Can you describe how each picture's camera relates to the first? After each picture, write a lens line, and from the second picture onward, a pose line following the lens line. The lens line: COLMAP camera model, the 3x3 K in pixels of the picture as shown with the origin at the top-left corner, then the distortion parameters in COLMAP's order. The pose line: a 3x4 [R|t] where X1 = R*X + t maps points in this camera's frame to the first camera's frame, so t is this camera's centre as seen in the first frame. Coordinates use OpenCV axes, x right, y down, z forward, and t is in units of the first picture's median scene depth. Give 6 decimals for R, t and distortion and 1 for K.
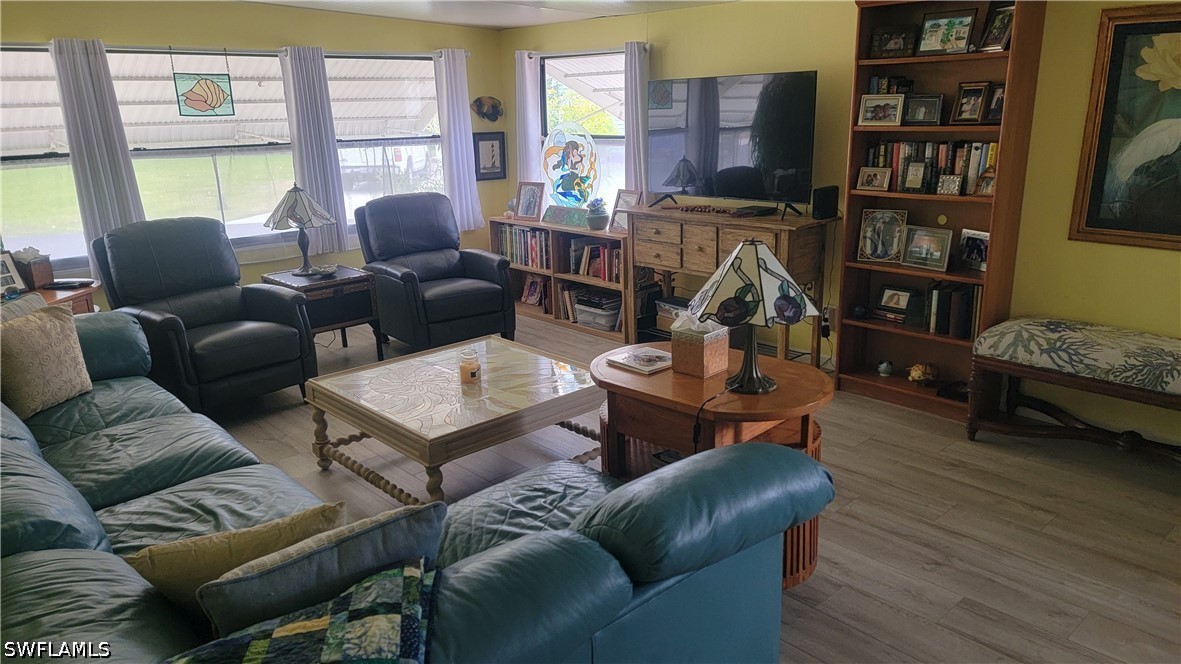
lens RADIAL K [[824.5, 0, 586.4], [0, 824.5, 337.2], [0, 0, 1]] dist [0.020478, -0.017408]
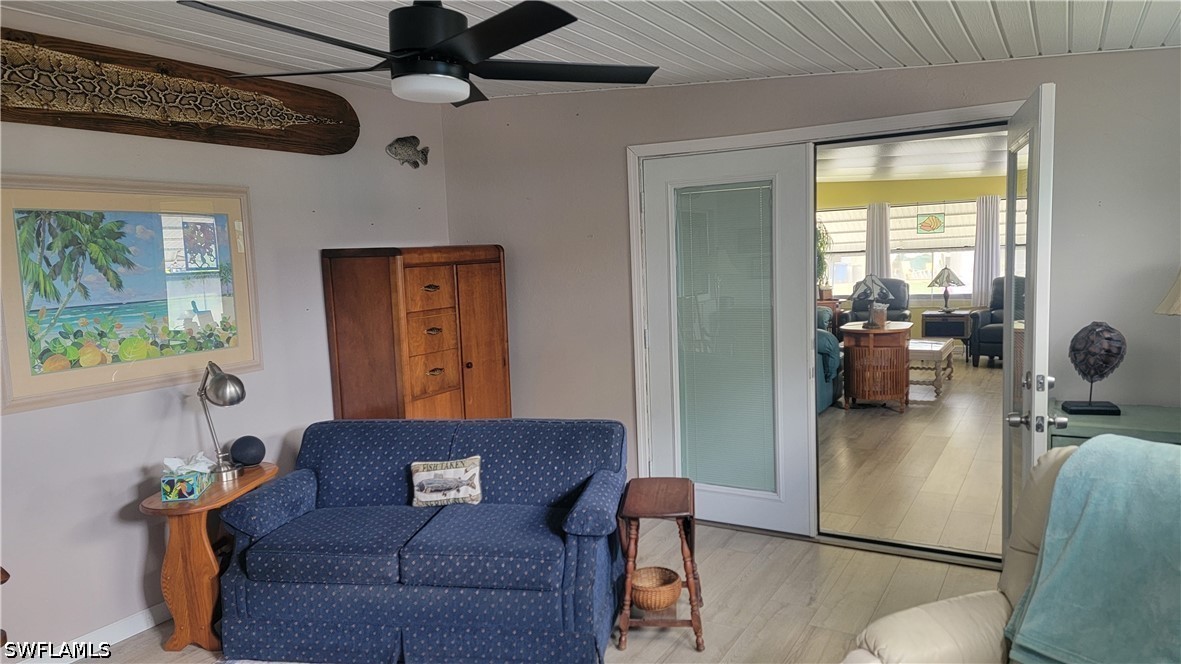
lens RADIAL K [[824.5, 0, 582.7], [0, 824.5, 342.8], [0, 0, 1]] dist [0.020478, -0.017408]
pose [[0.283620, 0.118113, -0.951635, 1.318861], [-0.216346, 0.974681, 0.056495, 0.070655], [0.934213, 0.189859, 0.301993, -0.387119]]
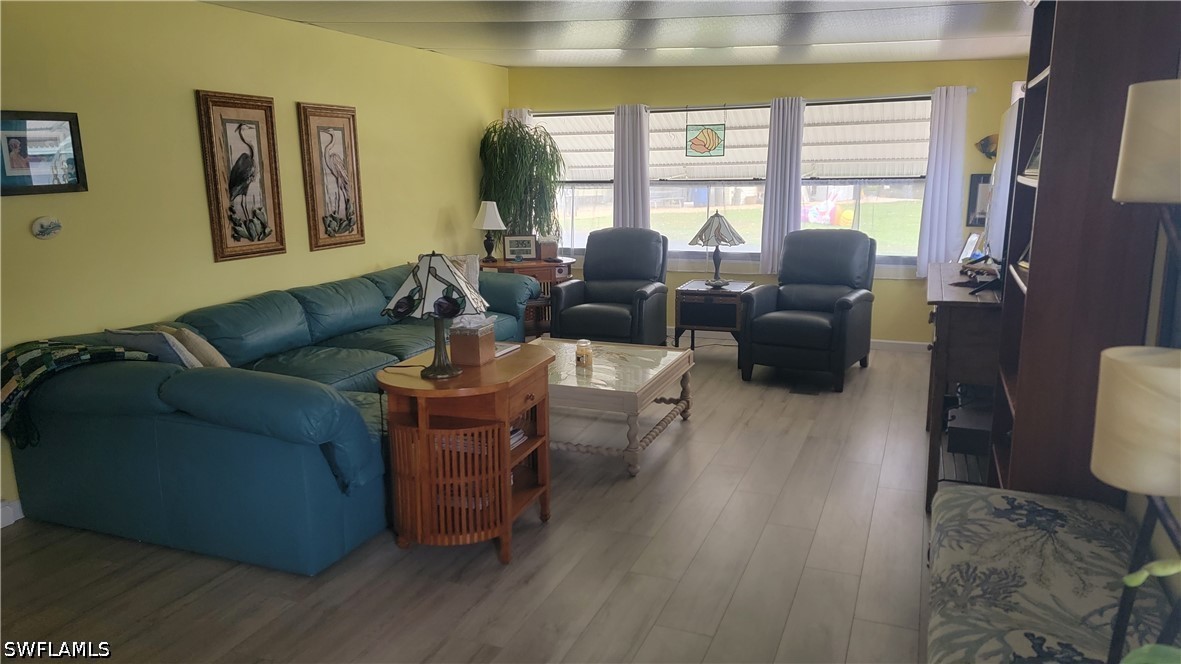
lens RADIAL K [[824.5, 0, 594.1], [0, 824.5, 339.5], [0, 0, 1]] dist [0.020478, -0.017408]
pose [[0.417821, 0.208897, -0.884188, 0.711266], [-0.231006, 0.965650, 0.118981, -0.103868], [0.878671, 0.154540, 0.451725, 0.301671]]
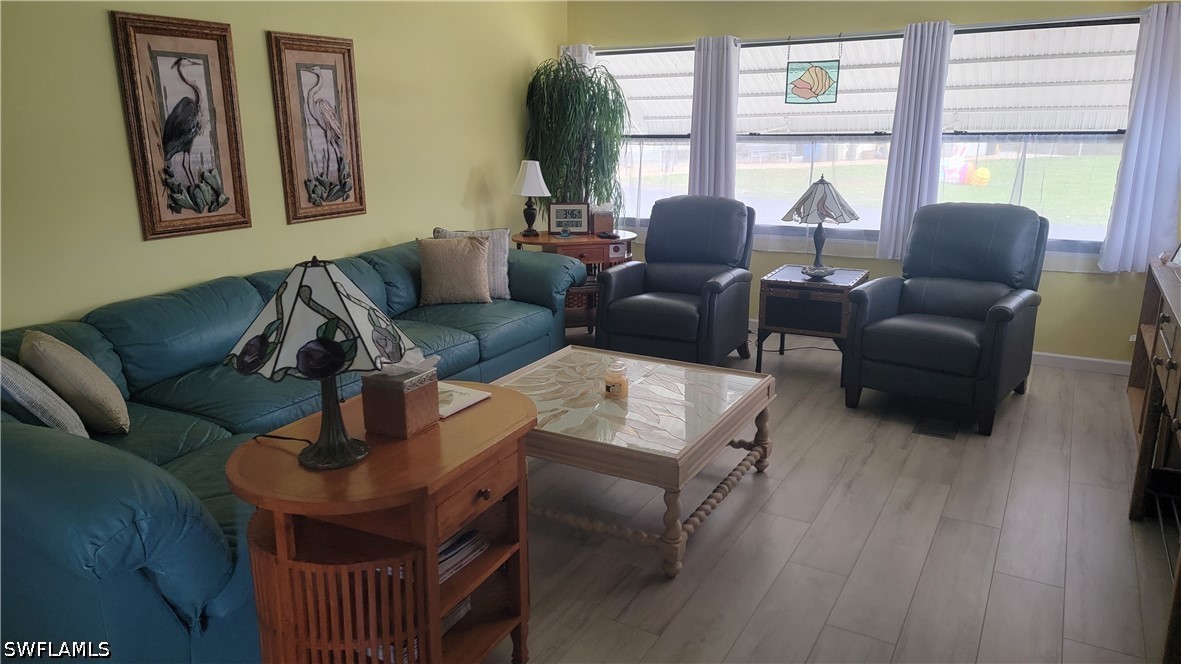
lens RADIAL K [[823.9, 0, 570.6], [0, 823.9, 336.8], [0, 0, 1]] dist [0.023122, -0.013030]
pose [[0.277437, 0.267904, -0.922635, 0.489443], [-0.242343, 0.948795, 0.202628, -0.133013], [0.929677, 0.167377, 0.328156, 0.449387]]
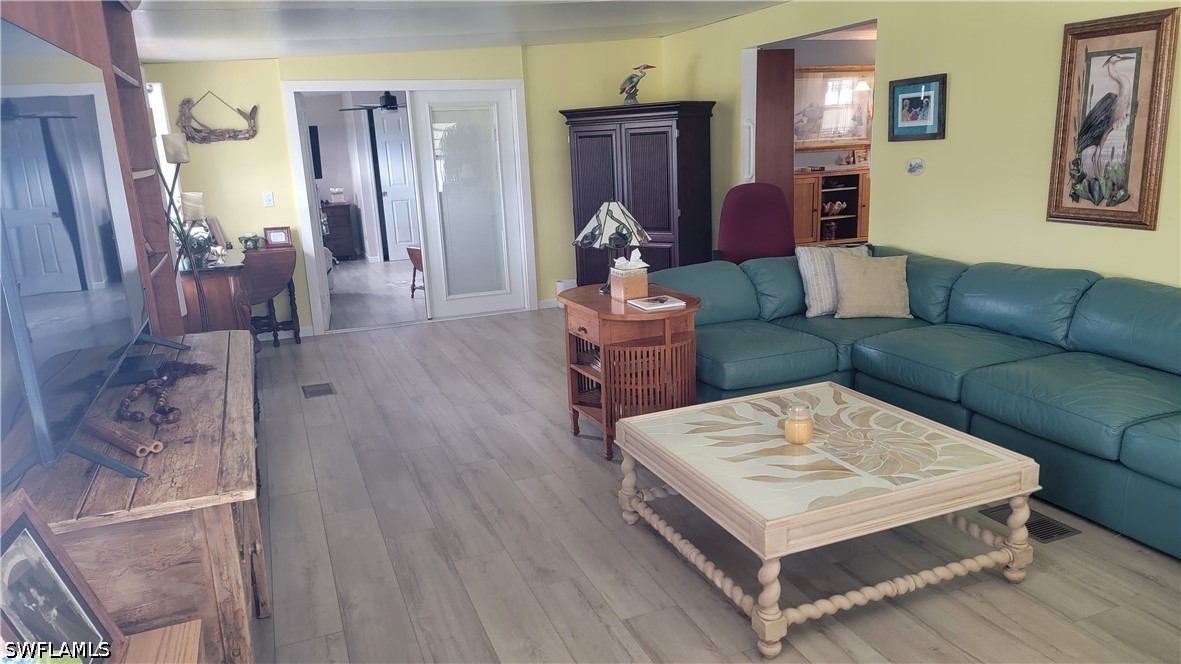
lens RADIAL K [[824.5, 0, 595.5], [0, 824.5, 331.8], [0, 0, 1]] dist [0.020478, -0.017408]
pose [[-0.928825, -0.009496, 0.370396, -0.154021], [0.166306, 0.882631, 0.439665, -0.312115], [-0.331098, 0.469971, -0.818231, 1.177273]]
